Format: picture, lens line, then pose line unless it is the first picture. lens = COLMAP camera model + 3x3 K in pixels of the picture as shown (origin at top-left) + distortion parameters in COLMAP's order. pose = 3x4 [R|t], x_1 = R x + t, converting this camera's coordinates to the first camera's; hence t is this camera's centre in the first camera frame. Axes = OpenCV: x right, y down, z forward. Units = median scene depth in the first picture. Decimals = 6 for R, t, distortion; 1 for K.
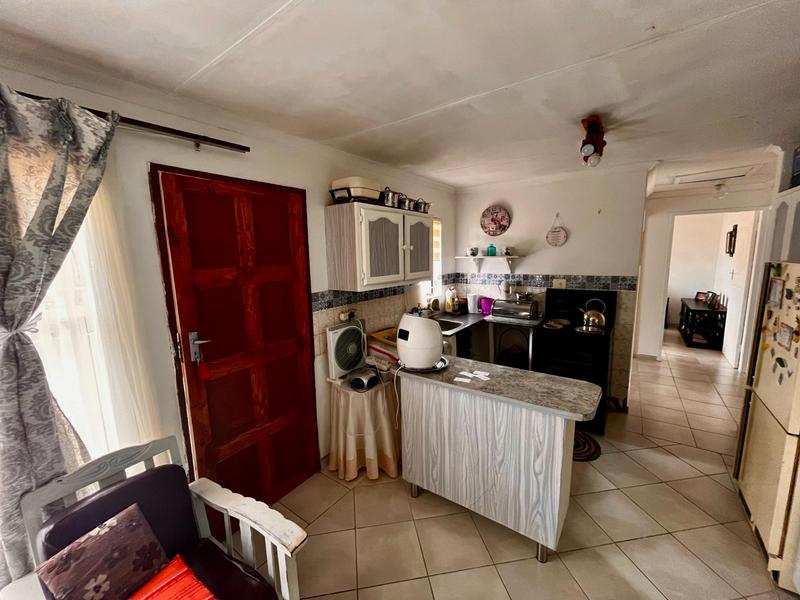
lens RADIAL K [[323.8, 0, 396.8], [0, 323.8, 302.8], [0, 0, 1]] dist [-0.003624, -0.000258]
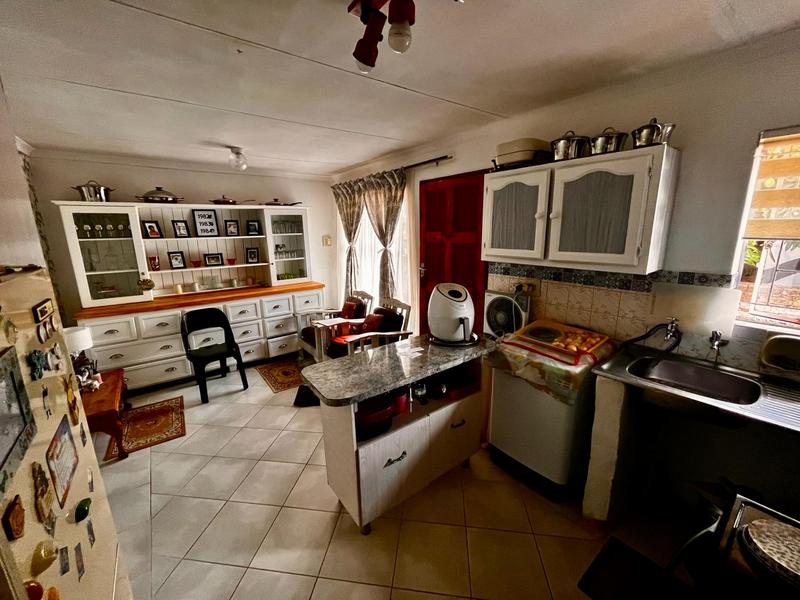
lens RADIAL K [[323.8, 0, 396.7], [0, 323.8, 299.8], [0, 0, 1]] dist [-0.003624, -0.000258]
pose [[-0.281211, 0.236128, -0.930142, 0.937861], [-0.121224, 0.952750, 0.278517, -0.164385], [0.951959, 0.191077, -0.239300, 0.957100]]
